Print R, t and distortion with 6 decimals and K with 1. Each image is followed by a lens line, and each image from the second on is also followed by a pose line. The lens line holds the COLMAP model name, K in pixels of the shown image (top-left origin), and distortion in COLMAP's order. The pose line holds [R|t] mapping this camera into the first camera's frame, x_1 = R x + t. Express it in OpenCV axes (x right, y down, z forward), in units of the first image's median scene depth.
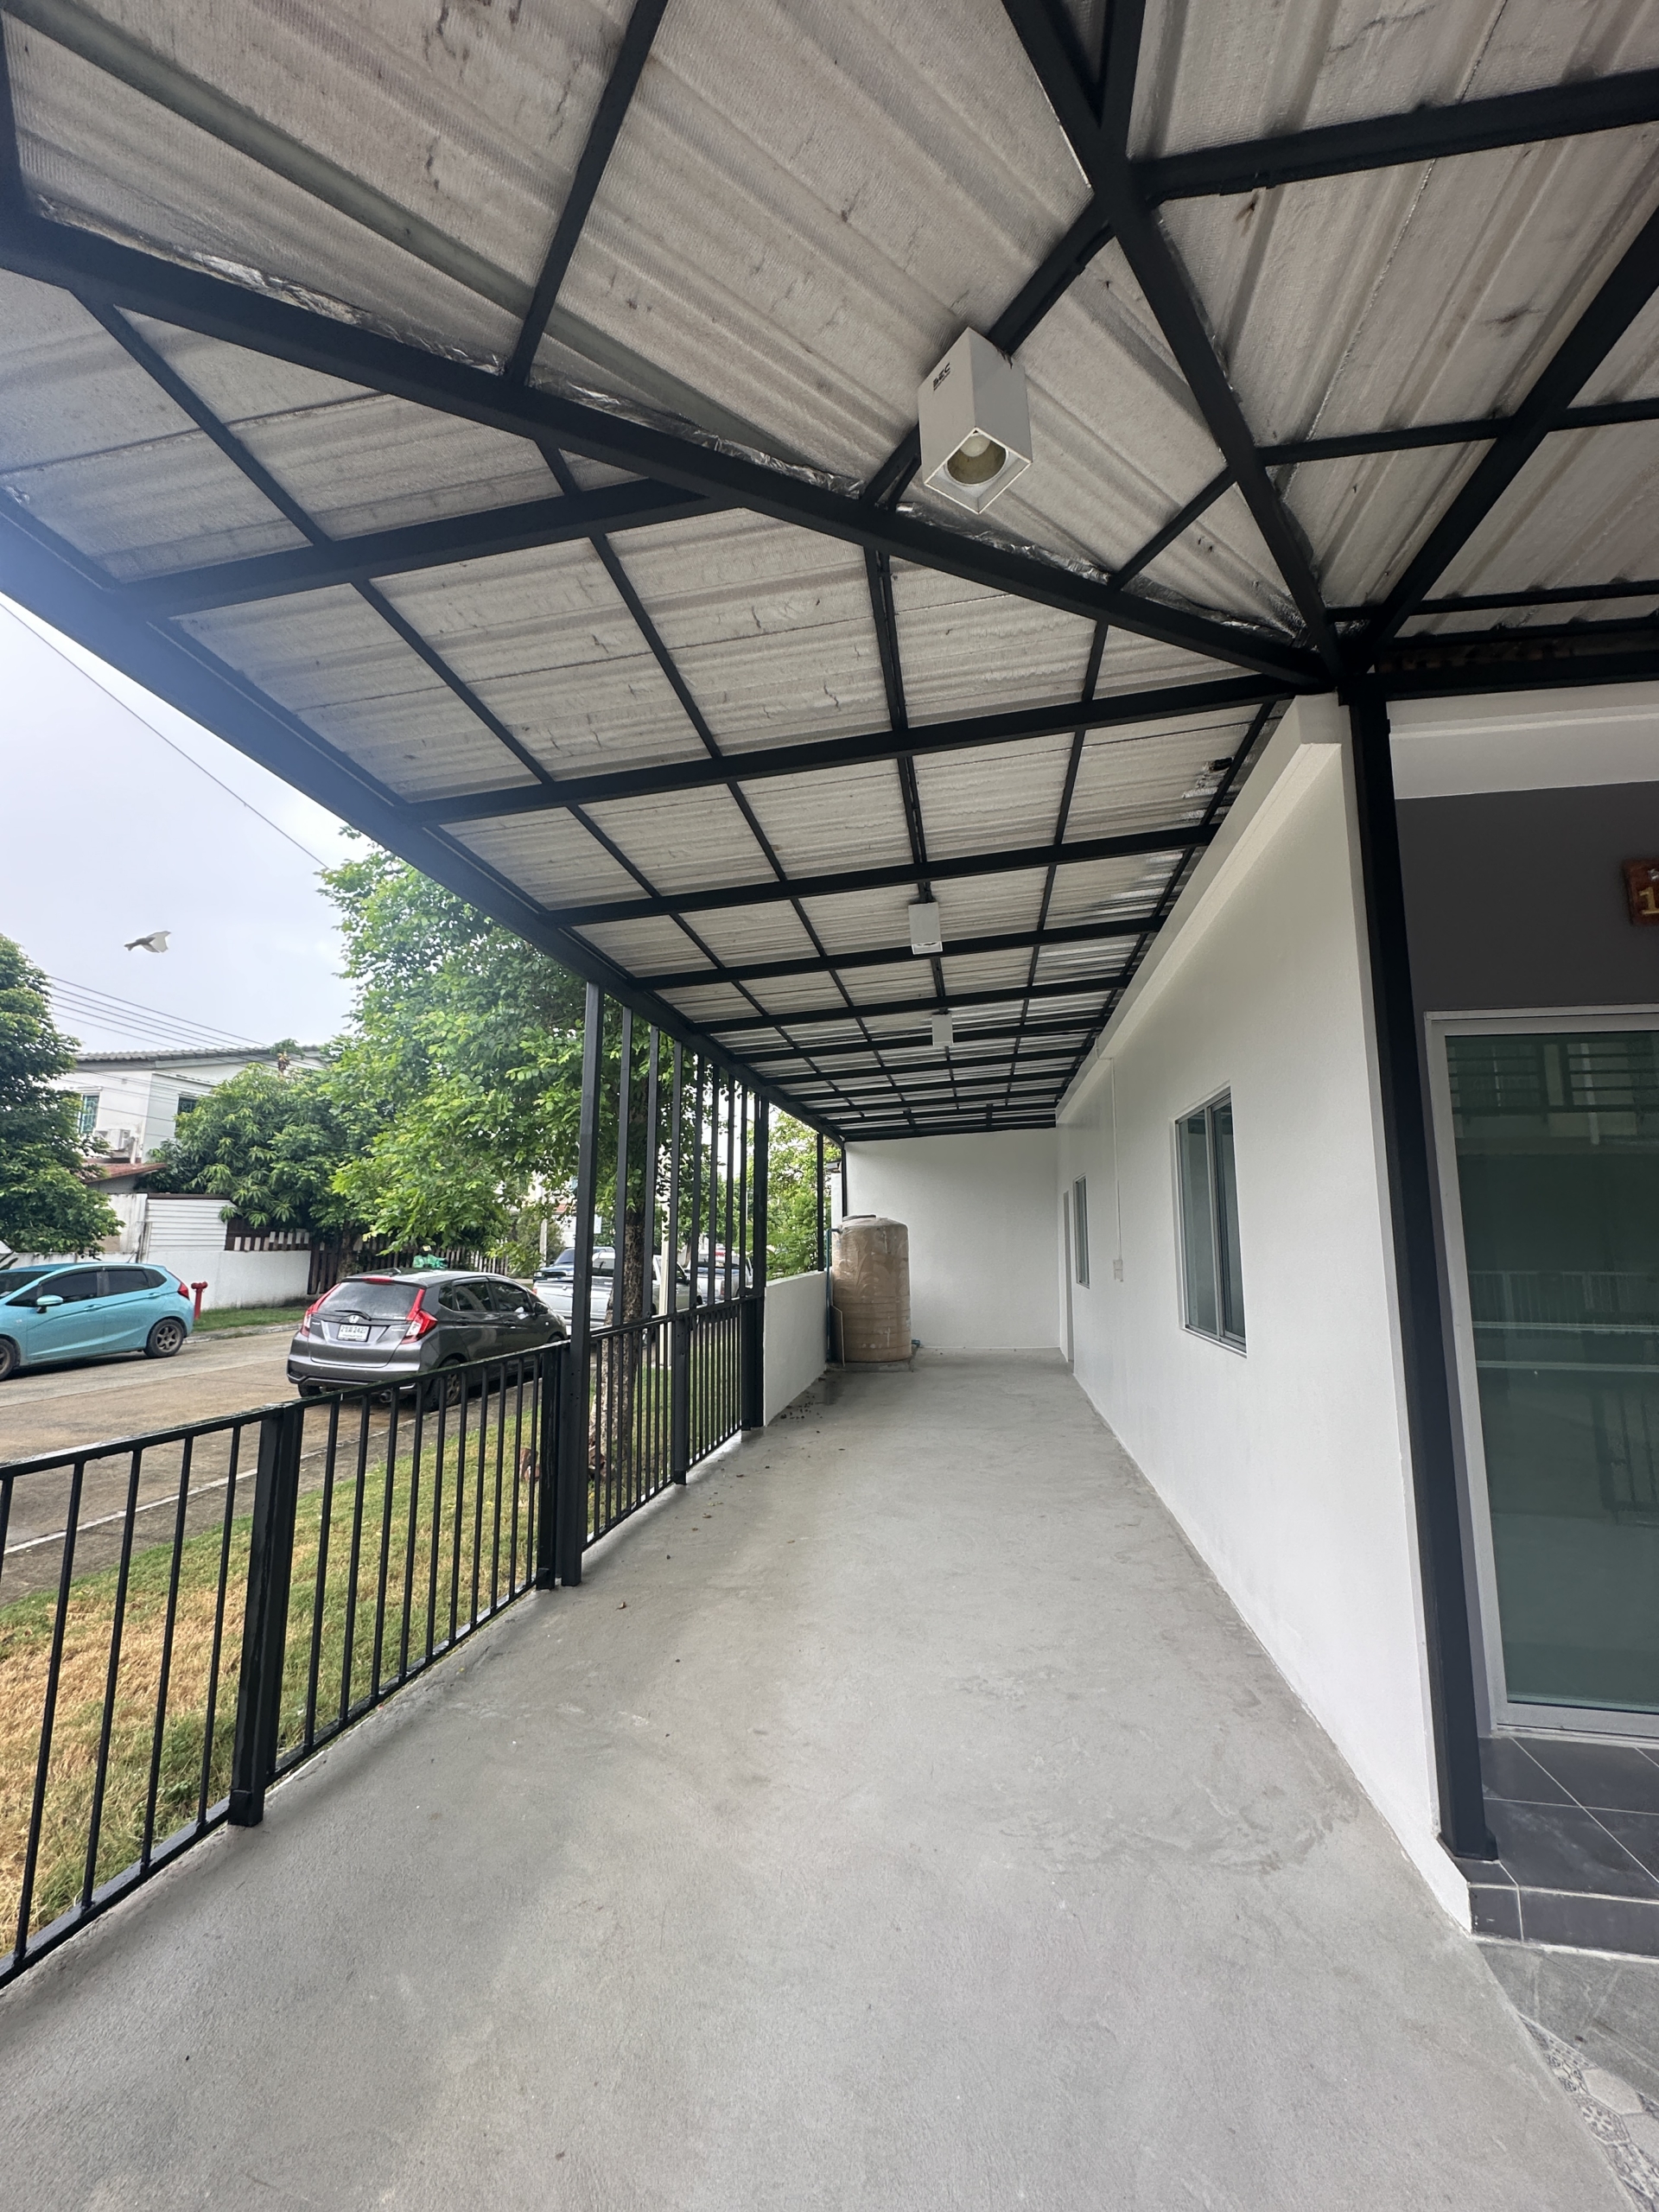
lens RADIAL K [[880.7, 0, 827.8], [0, 880.7, 1111.2], [0, 0, 1]] dist [-0.003152, -0.000011]
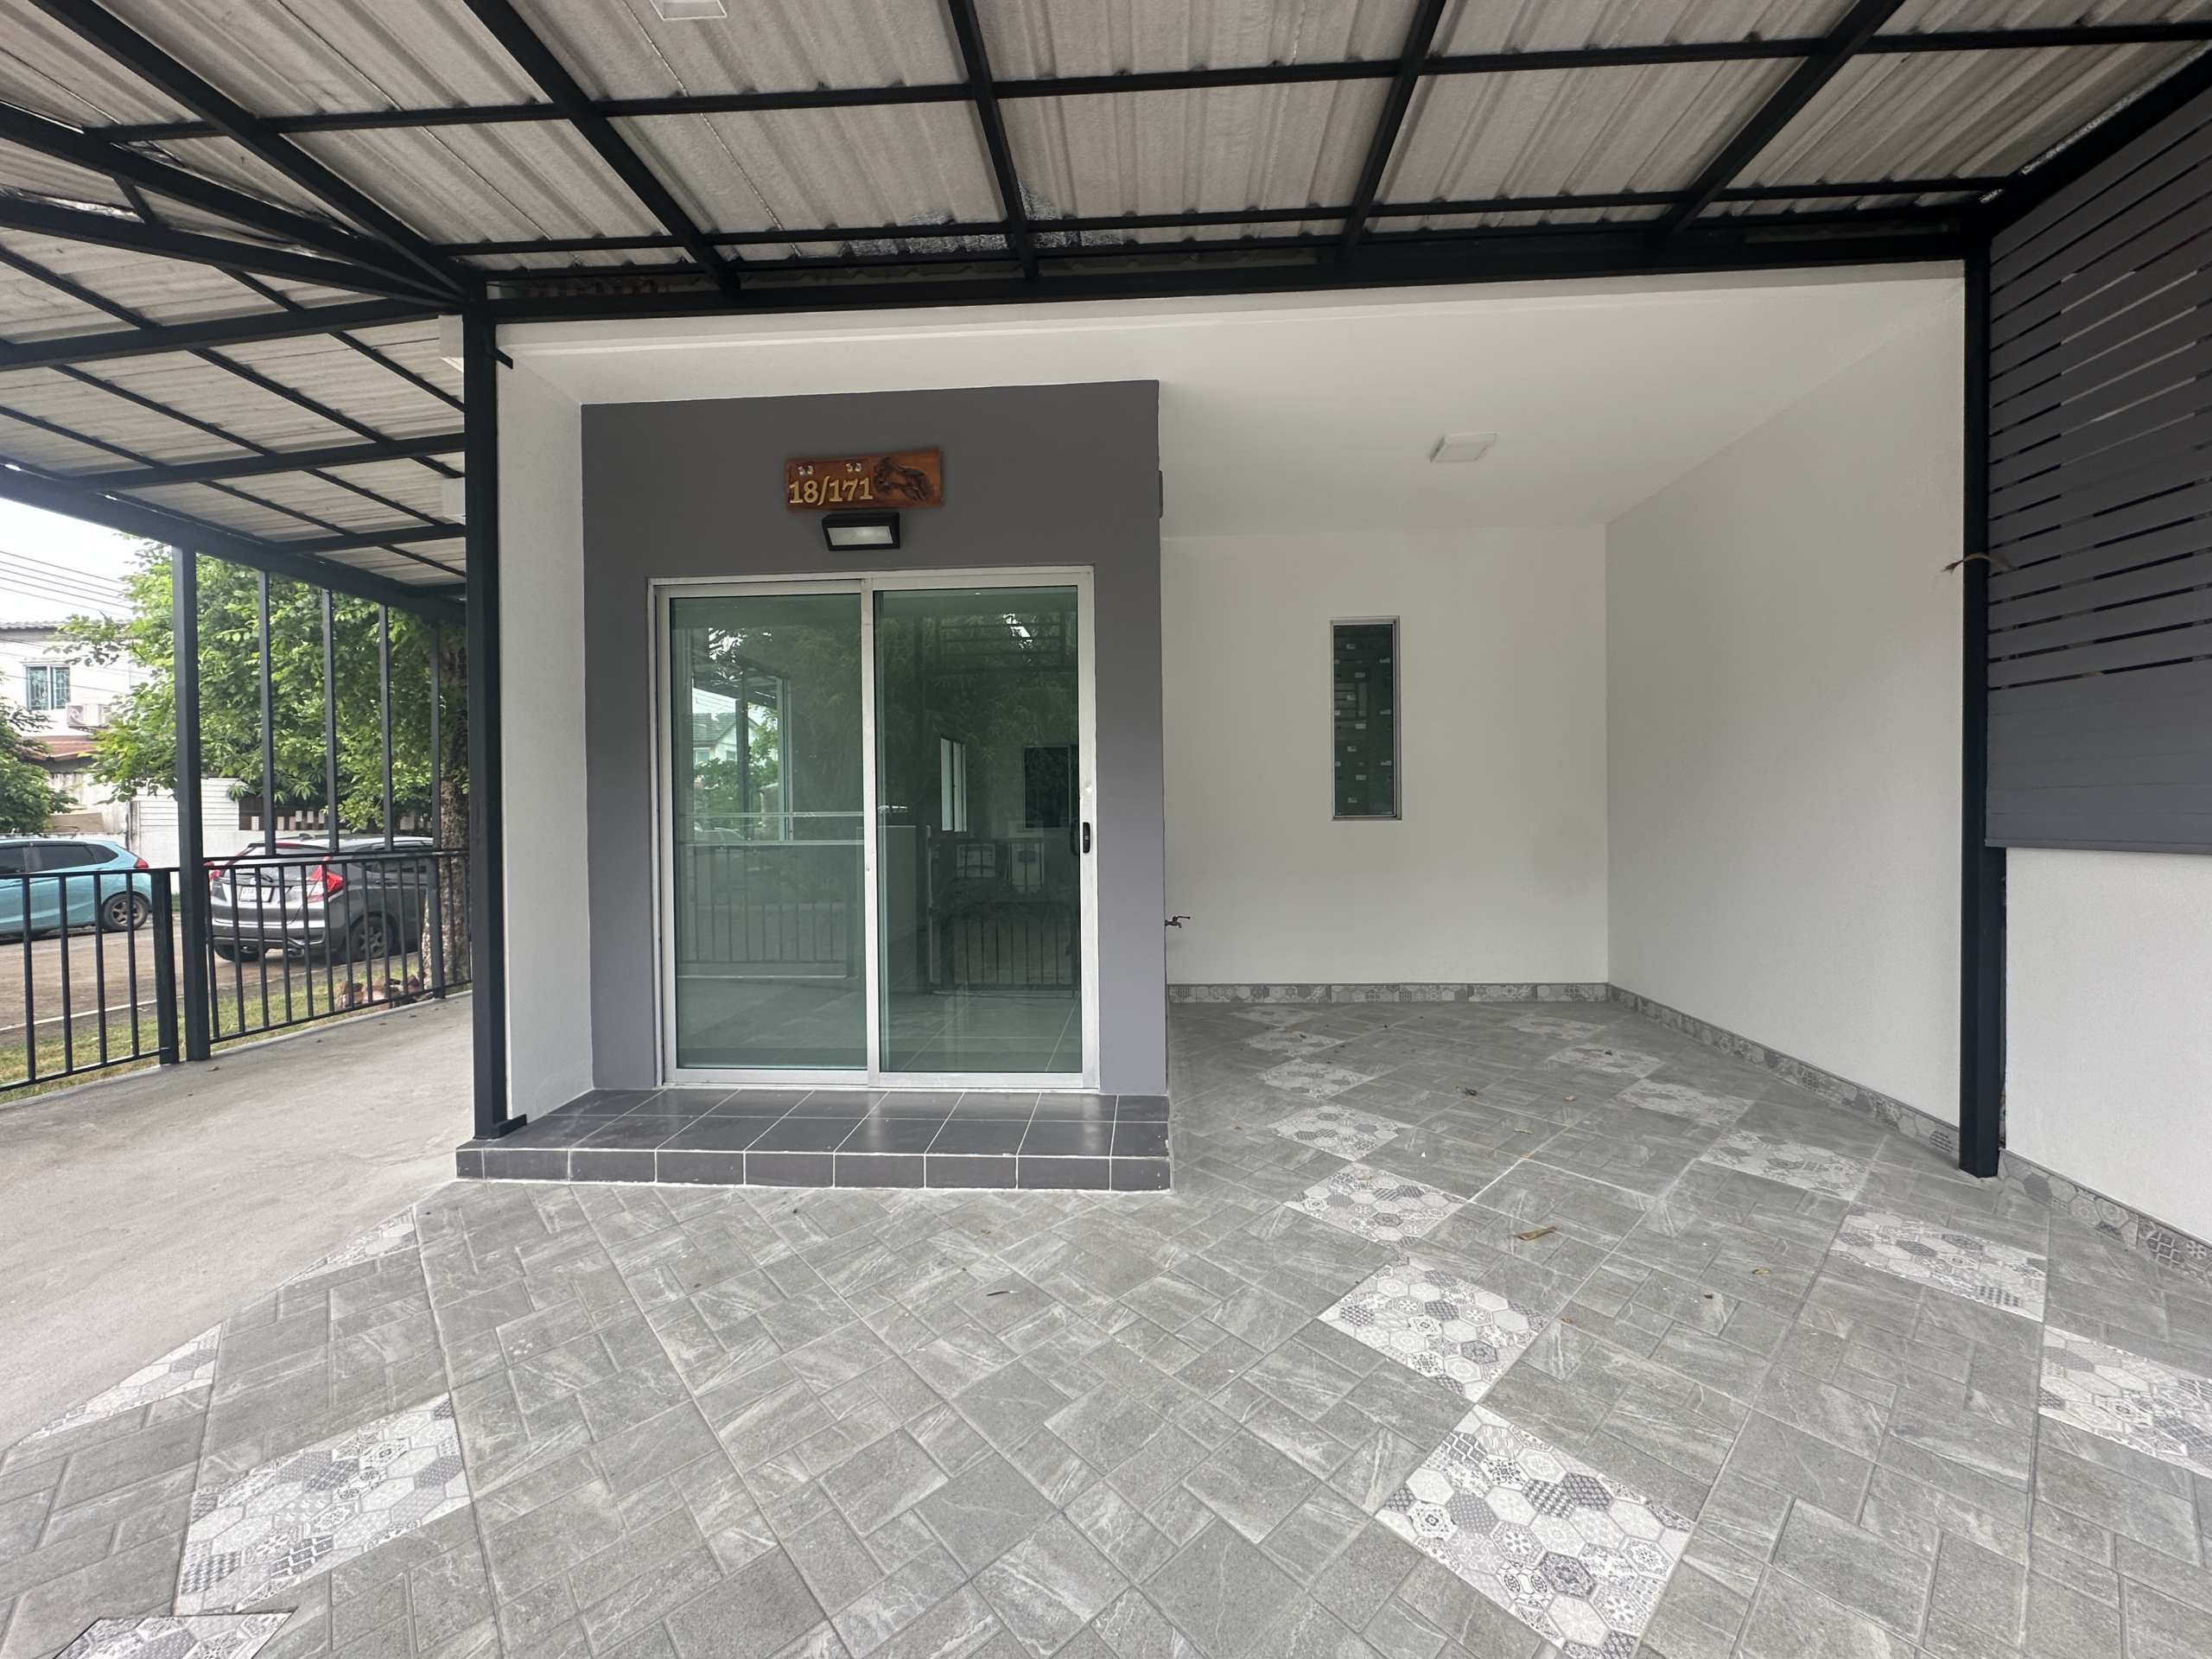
lens RADIAL K [[880.7, 0, 1106.1], [0, 880.7, 824.9], [0, 0, 1]] dist [-0.003152, -0.000011]
pose [[0.993634, -0.018050, 0.111202, 0.179907], [0.000833, 0.988231, 0.152967, 0.007426], [-0.112655, -0.151900, 0.981955, -0.061195]]
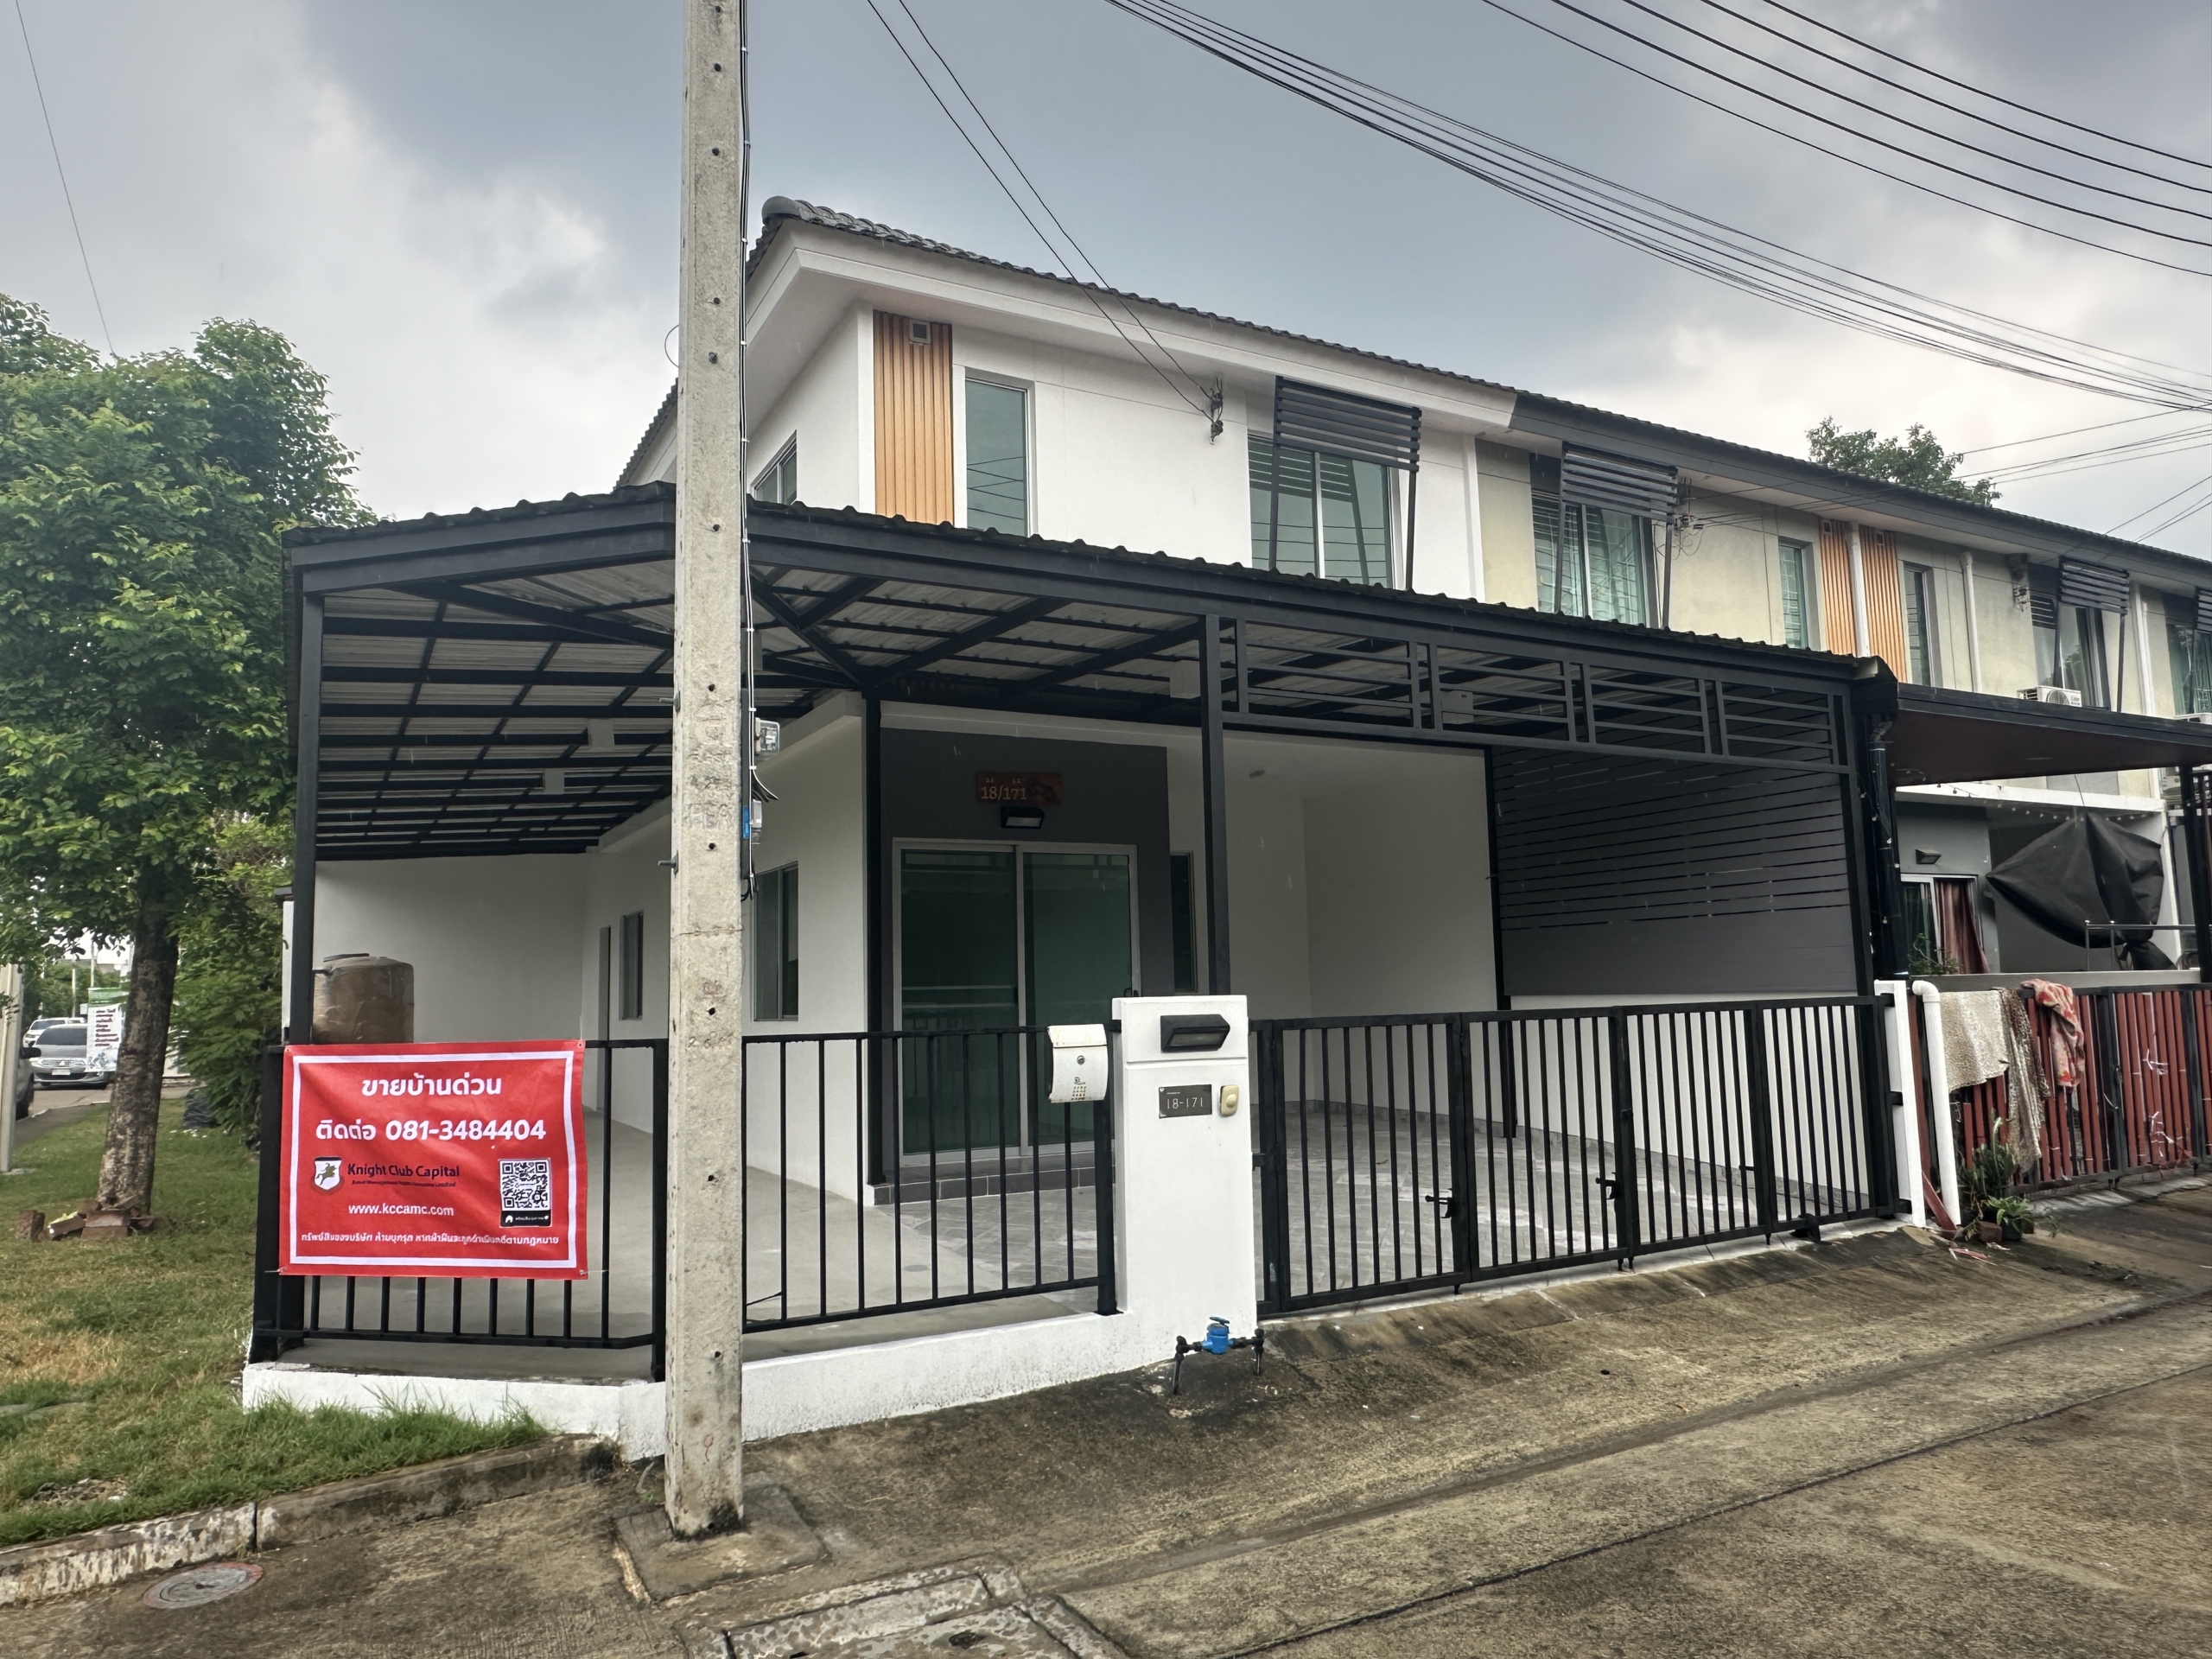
lens RADIAL K [[1444.3, 0, 1092.1], [0, 1444.3, 845.8], [0, 0, 1]] dist [-0.004855, 0.001049]
pose [[0.785462, 0.039829, 0.617627, -0.151934], [-0.059955, 0.998130, 0.011880, -0.023683], [-0.615999, -0.046361, 0.786381, -0.287623]]
